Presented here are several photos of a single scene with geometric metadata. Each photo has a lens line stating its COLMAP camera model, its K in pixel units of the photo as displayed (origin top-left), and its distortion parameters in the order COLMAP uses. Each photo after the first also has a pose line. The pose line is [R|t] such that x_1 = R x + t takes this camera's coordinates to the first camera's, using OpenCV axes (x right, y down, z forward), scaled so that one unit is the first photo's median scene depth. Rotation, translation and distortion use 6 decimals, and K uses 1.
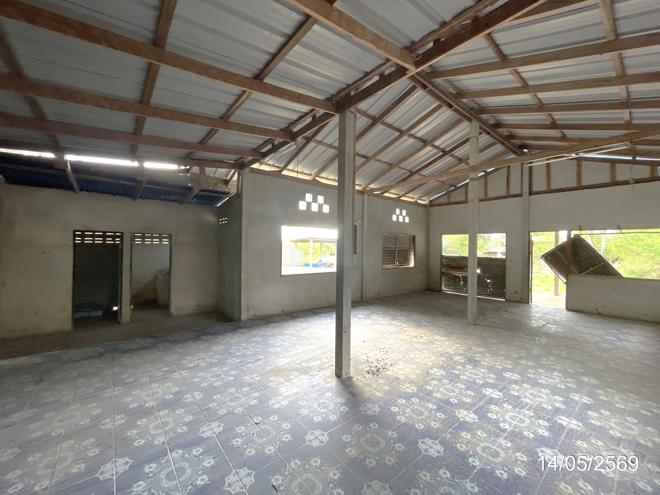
lens RADIAL K [[266.2, 0, 329.3], [0, 266.2, 249.0], [0, 0, 1]] dist [-0.000427, 0.000067]
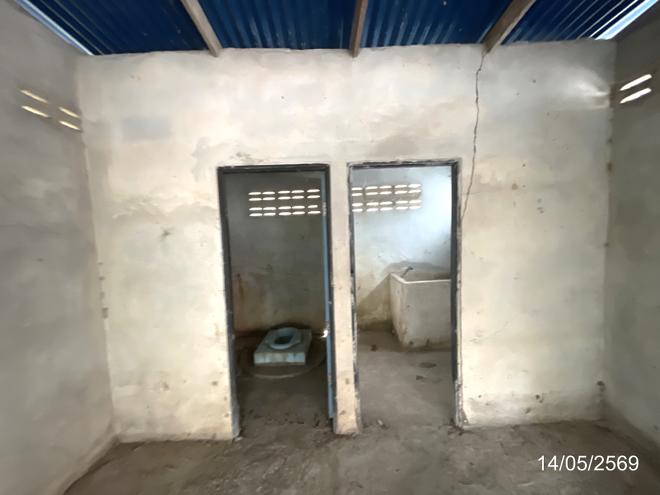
lens RADIAL K [[266.2, 0, 330.9], [0, 266.2, 247.9], [0, 0, 1]] dist [-0.000427, 0.000067]
pose [[0.780134, 0.006804, -0.625576, -0.557288], [0.045888, 0.996625, 0.068064, 0.016720], [0.623927, -0.081805, 0.777189, 0.725557]]
